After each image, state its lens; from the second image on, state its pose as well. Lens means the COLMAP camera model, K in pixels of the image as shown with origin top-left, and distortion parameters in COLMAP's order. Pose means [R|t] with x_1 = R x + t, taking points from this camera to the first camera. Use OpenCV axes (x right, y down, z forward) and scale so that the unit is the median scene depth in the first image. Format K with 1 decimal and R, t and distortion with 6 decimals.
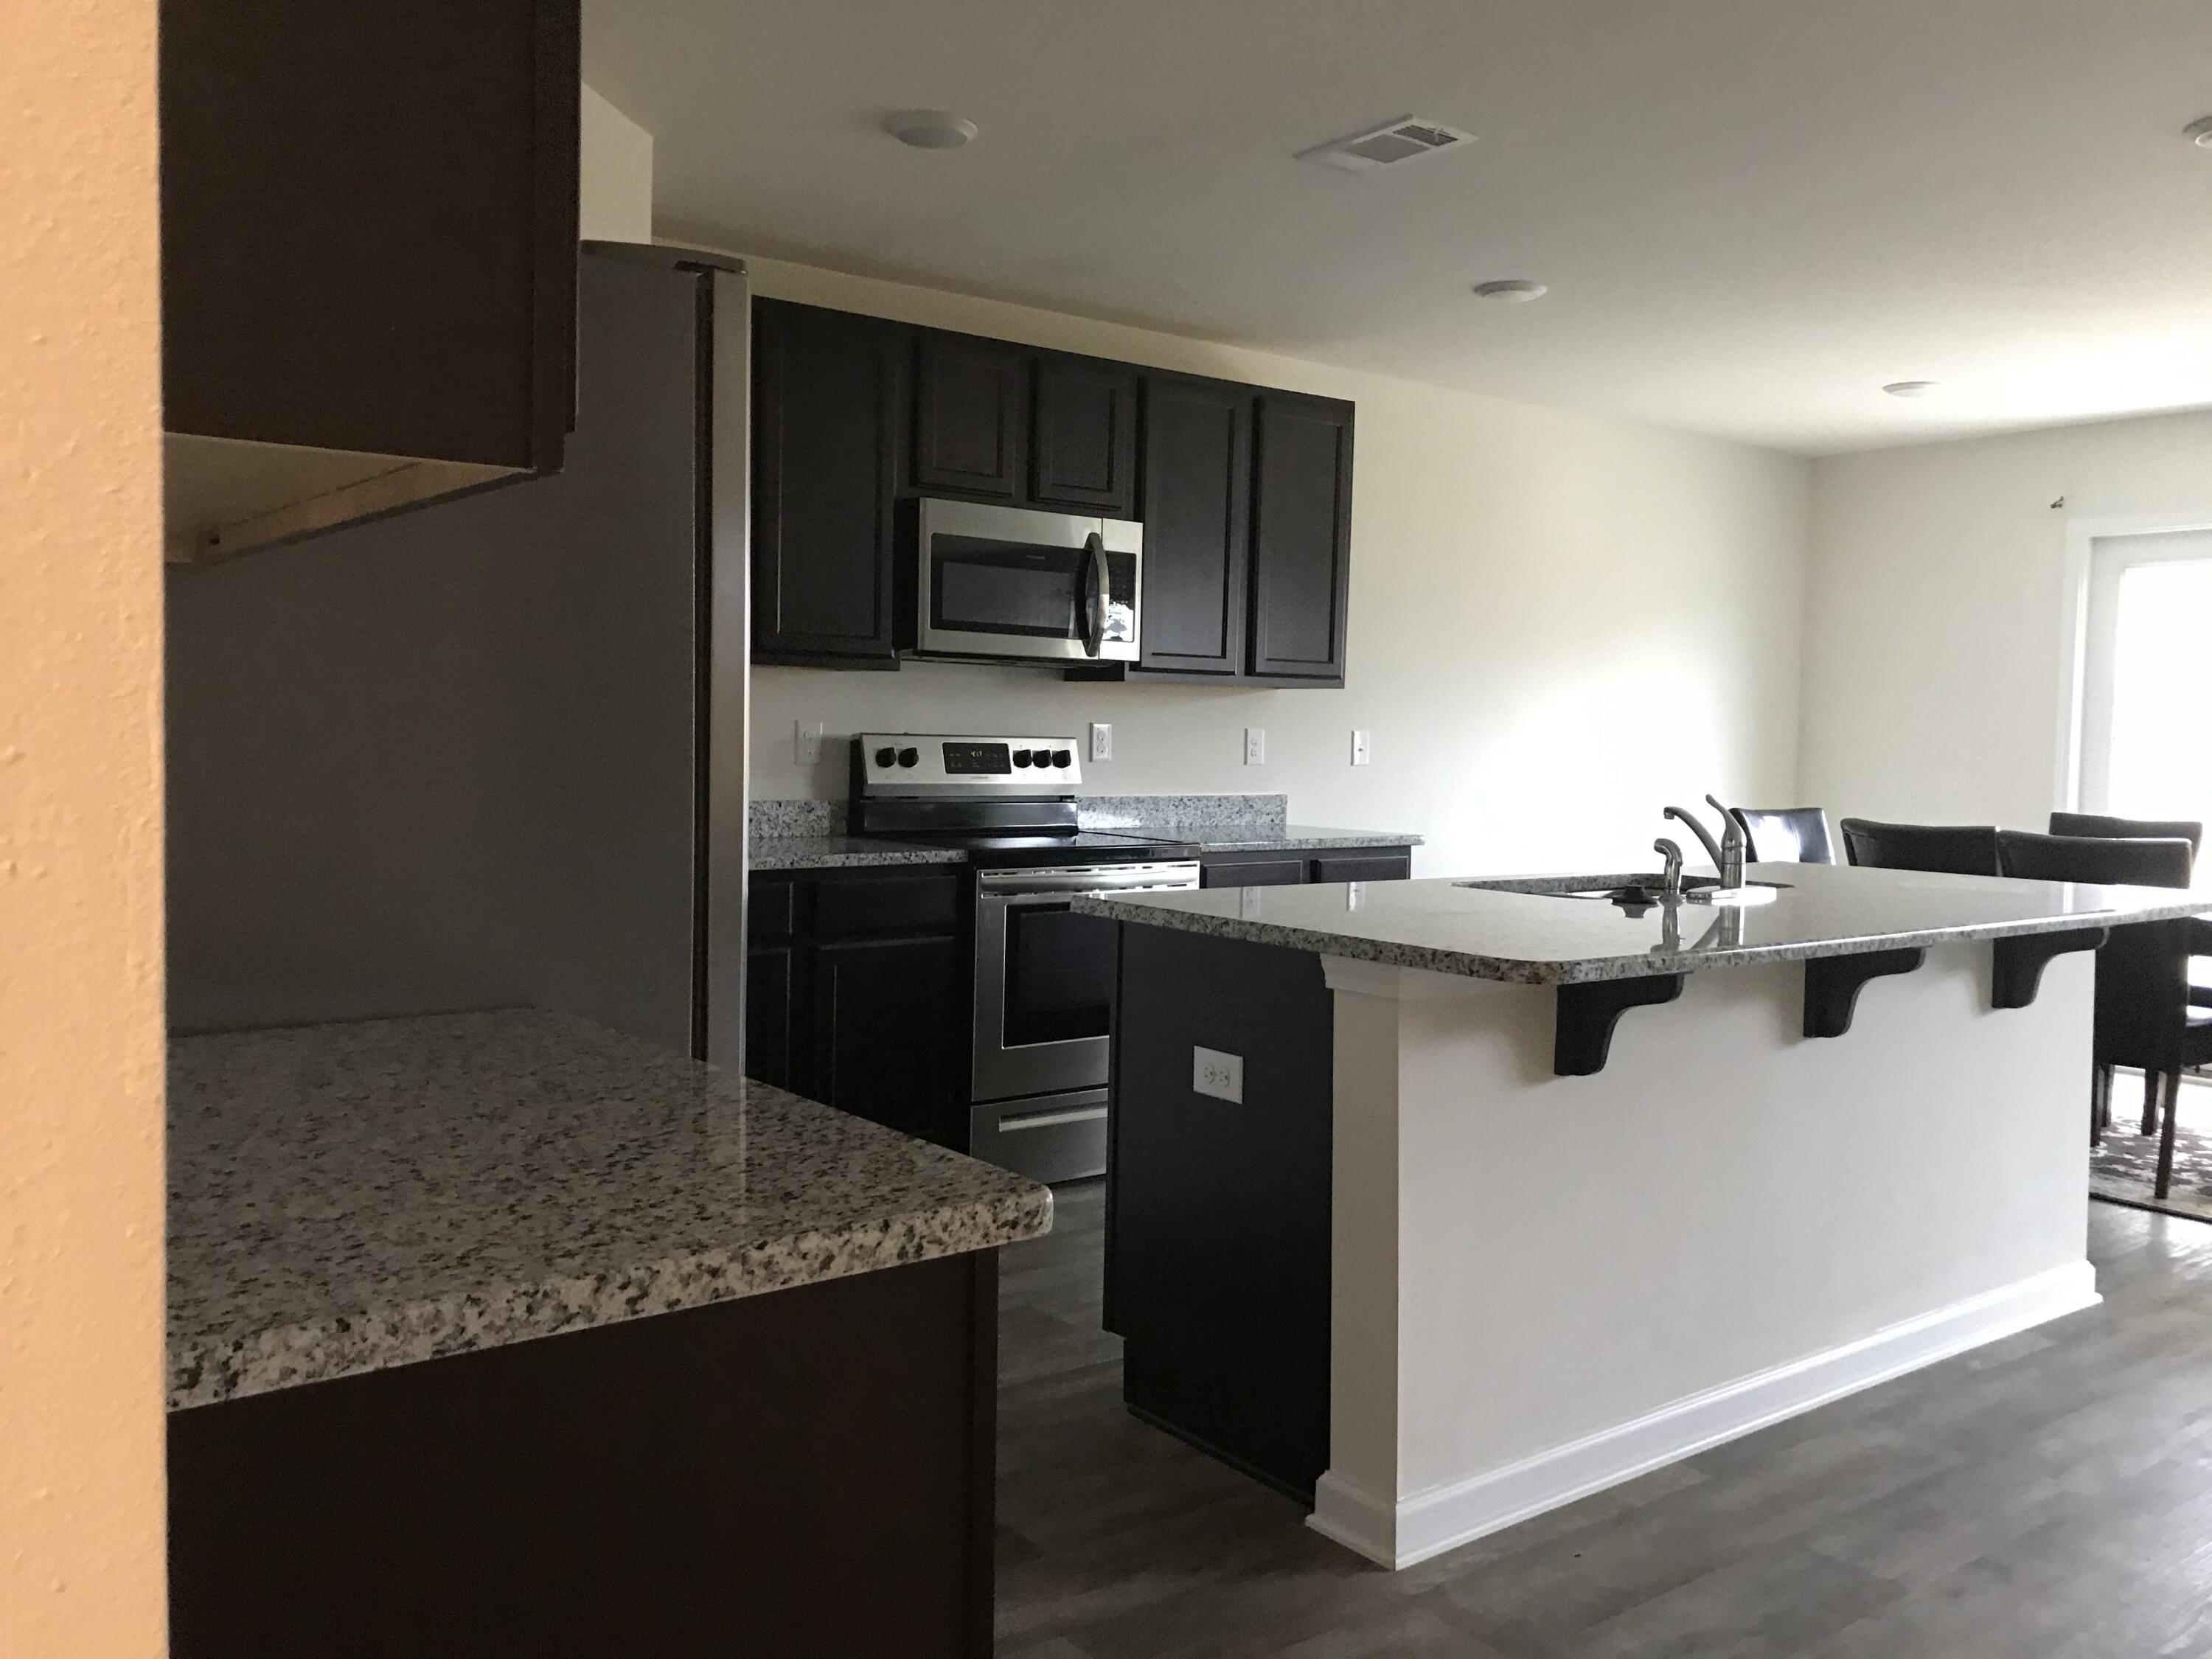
lens RADIAL K [[1801.1, 0, 1106.0], [0, 1801.1, 829.5], [0, 0, 1]] dist [0.008106, -0.005532]
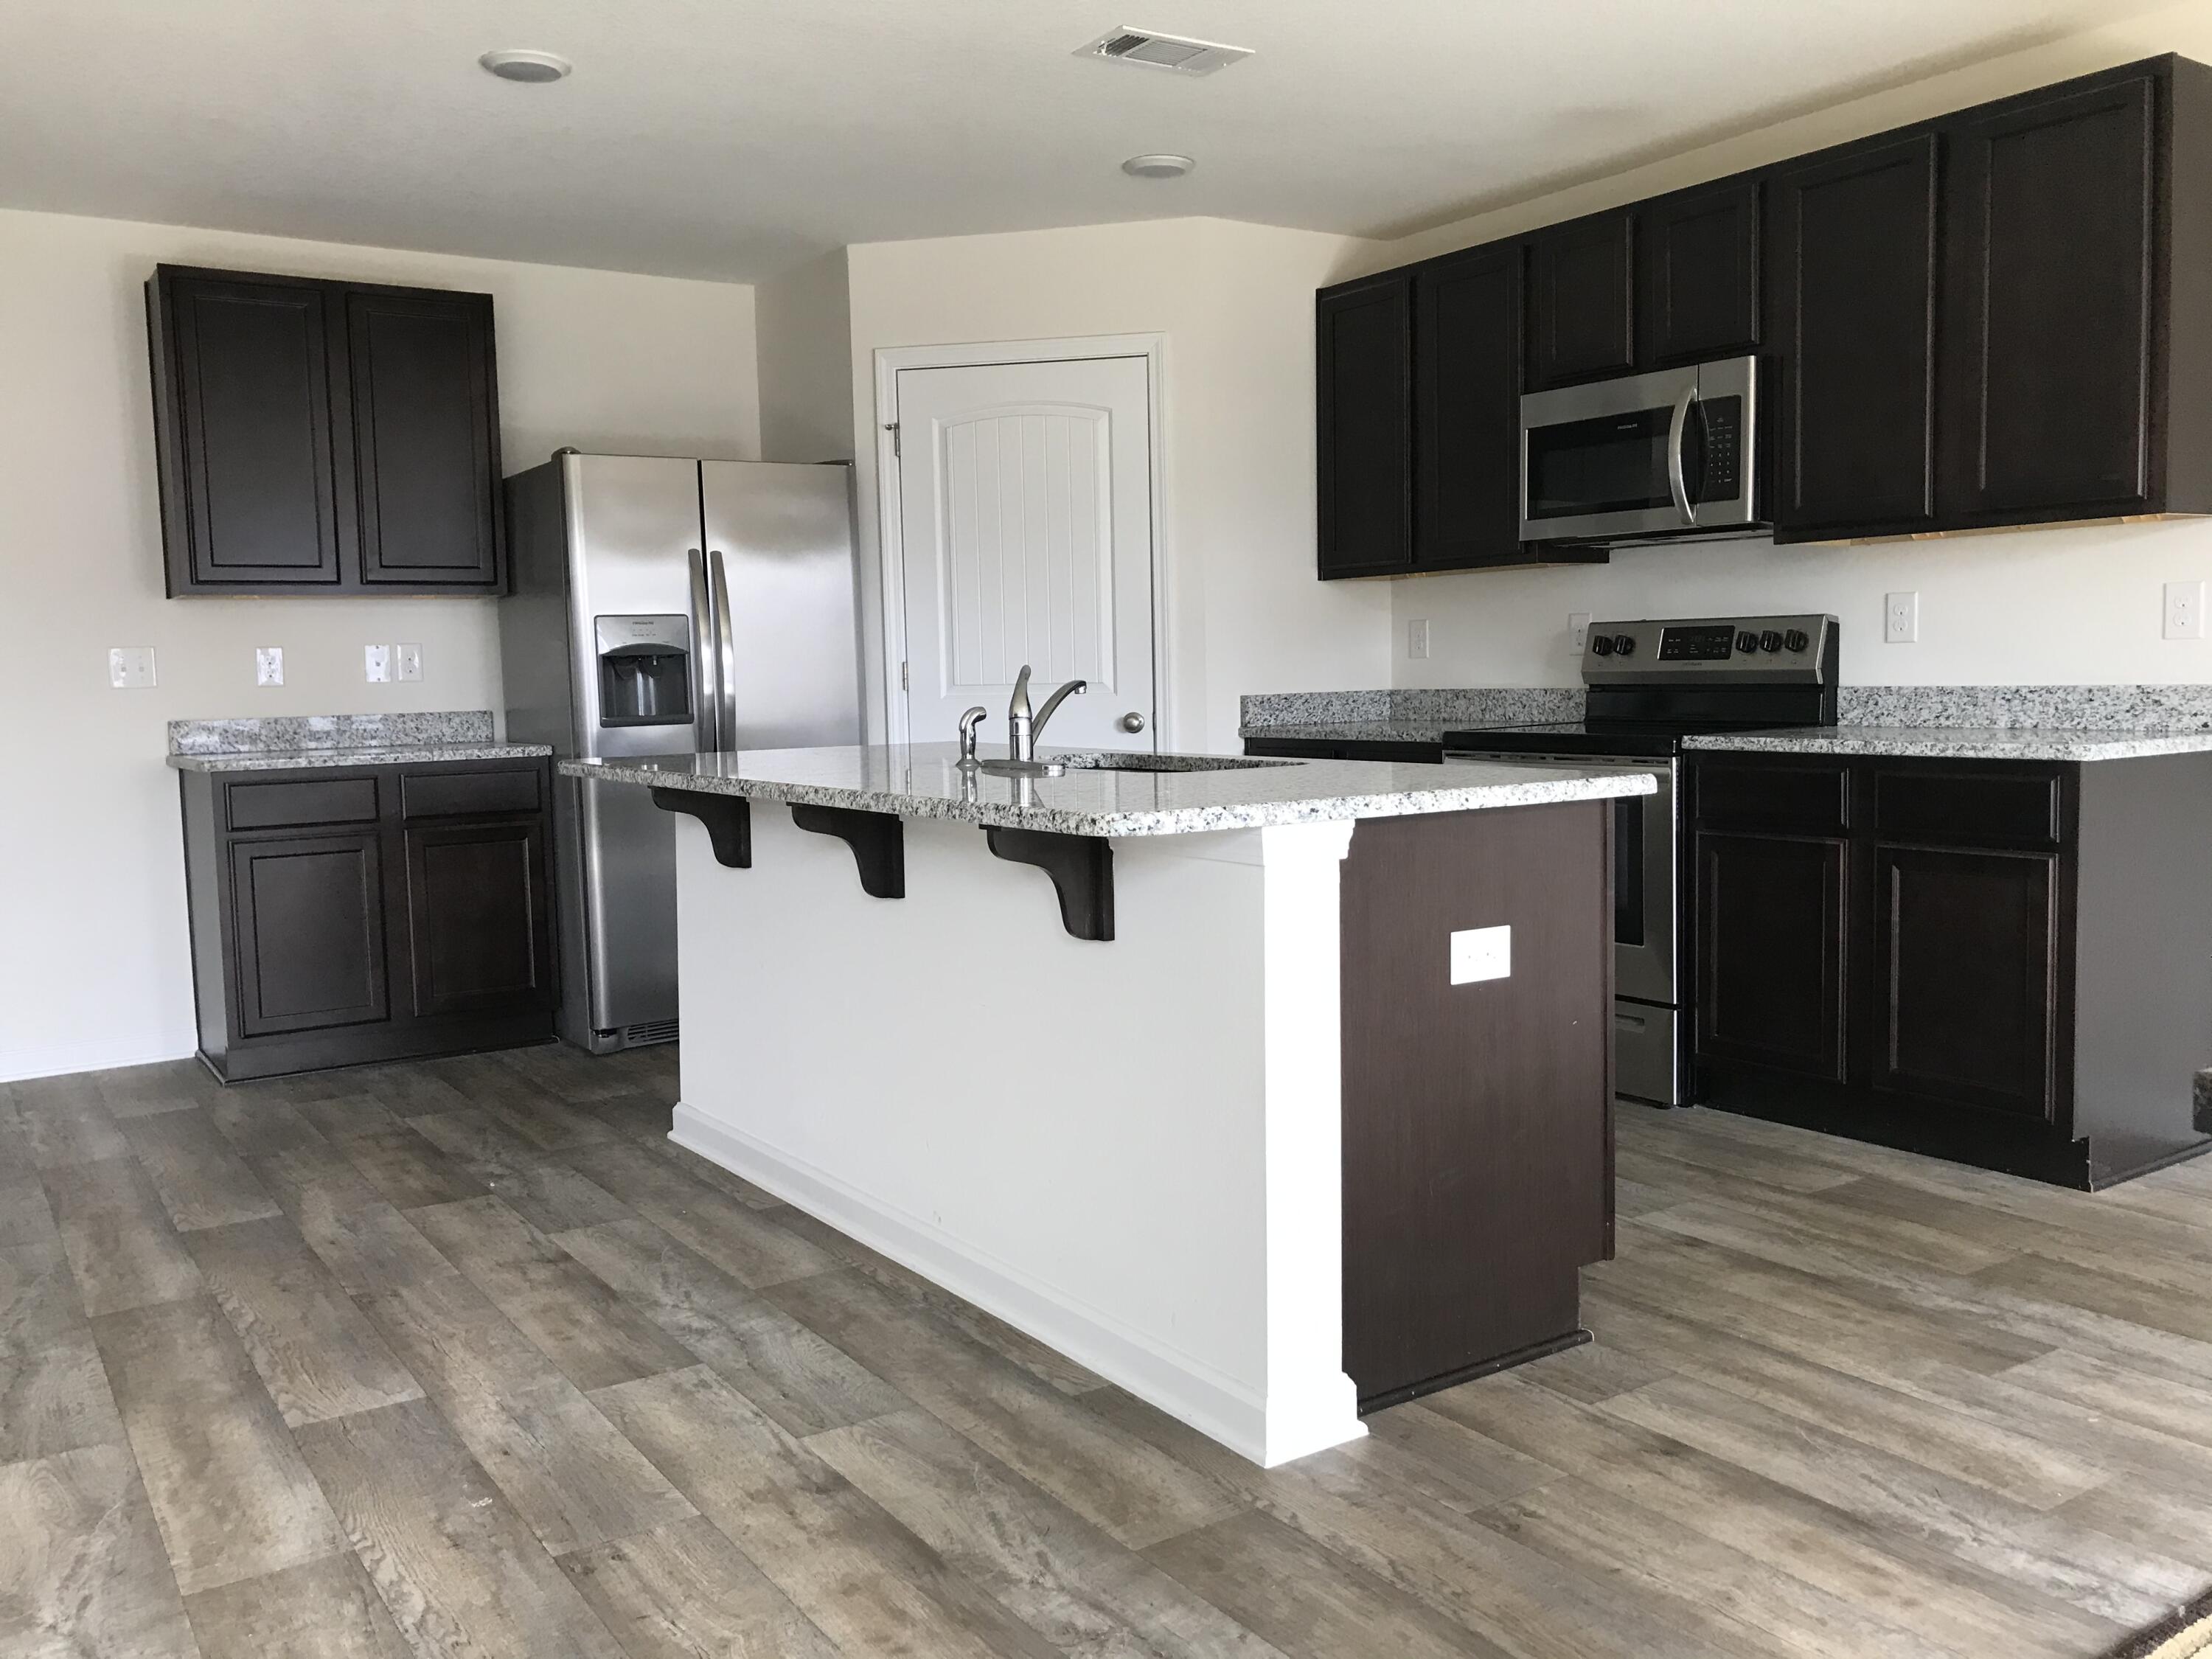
lens RADIAL K [[1801.1, 0, 1106.0], [0, 1801.1, 829.5], [0, 0, 1]] dist [0.008106, -0.005532]
pose [[-0.059424, 0.067146, -0.995972, 0.947688], [-0.032204, 0.997087, 0.069143, 0.002961], [0.997713, 0.036183, -0.057088, 0.800621]]
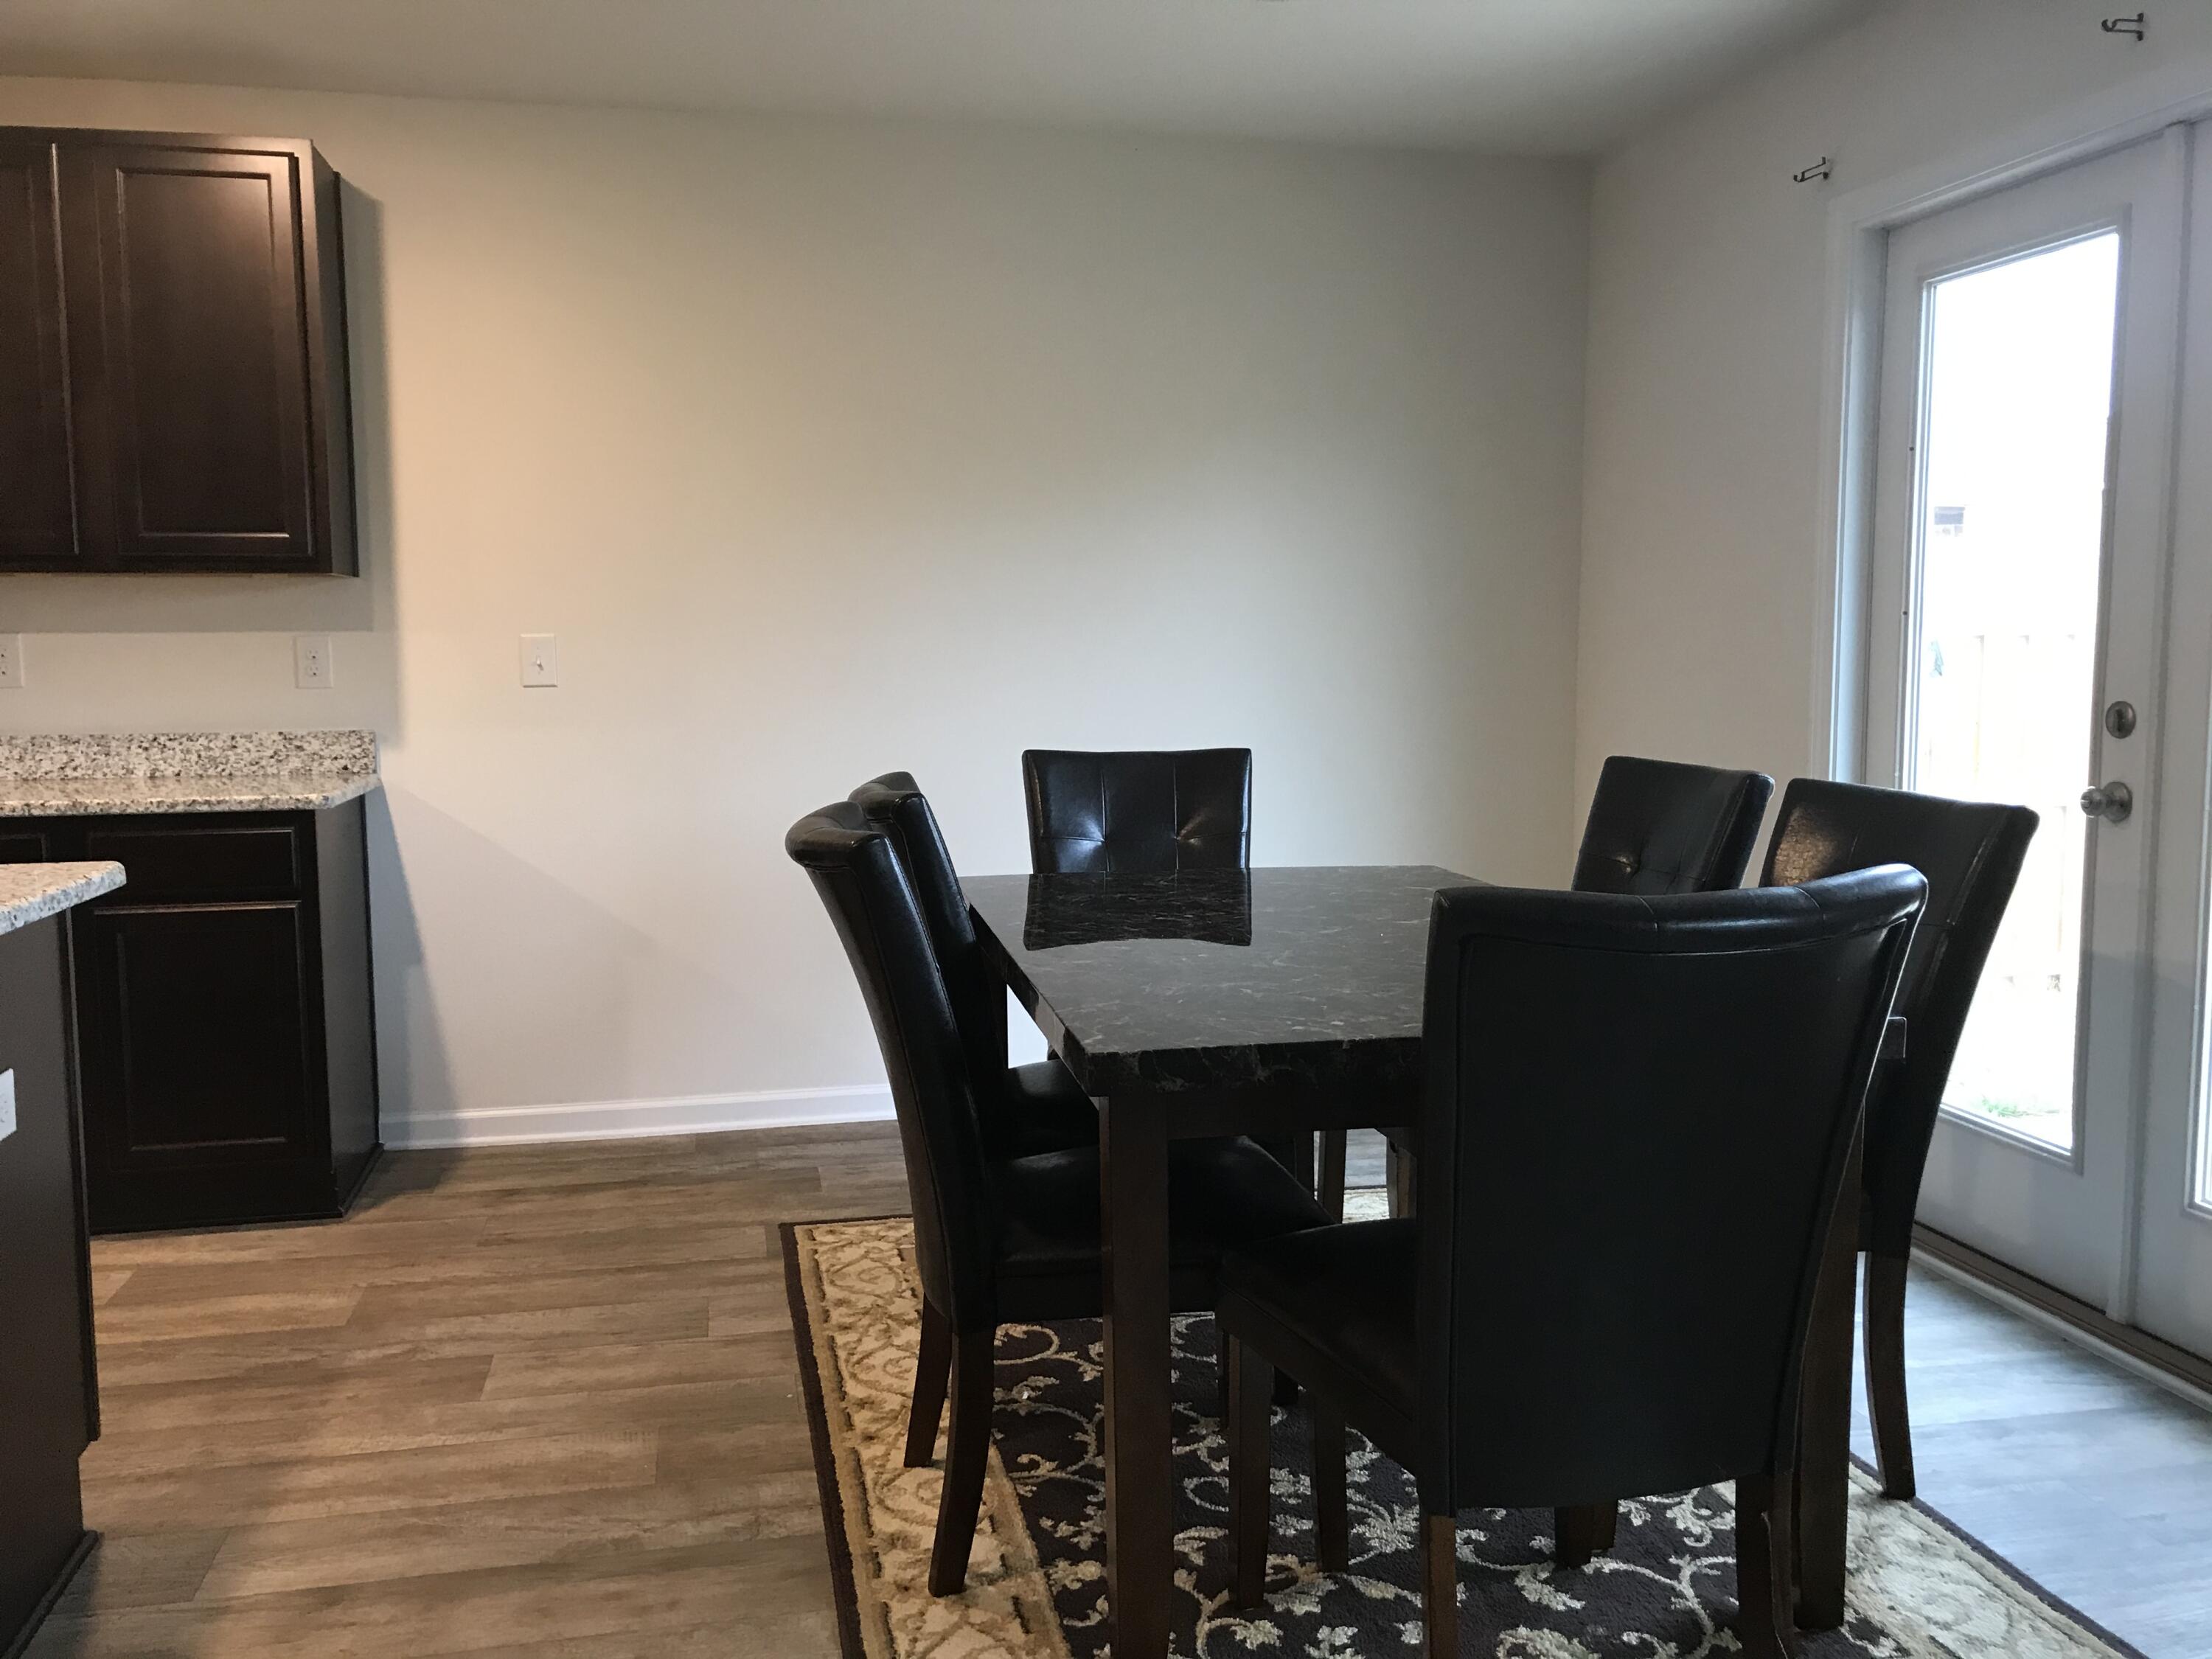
lens RADIAL K [[1820.7, 0, 1106.8], [0, 1820.7, 809.5], [0, 0, 1]] dist [-0.114755, 0.148311]
pose [[0.908702, 0.012022, -0.417271, 0.815507], [0.002863, 0.999382, 0.035026, -0.012599], [0.417435, -0.033023, 0.908107, 0.606516]]
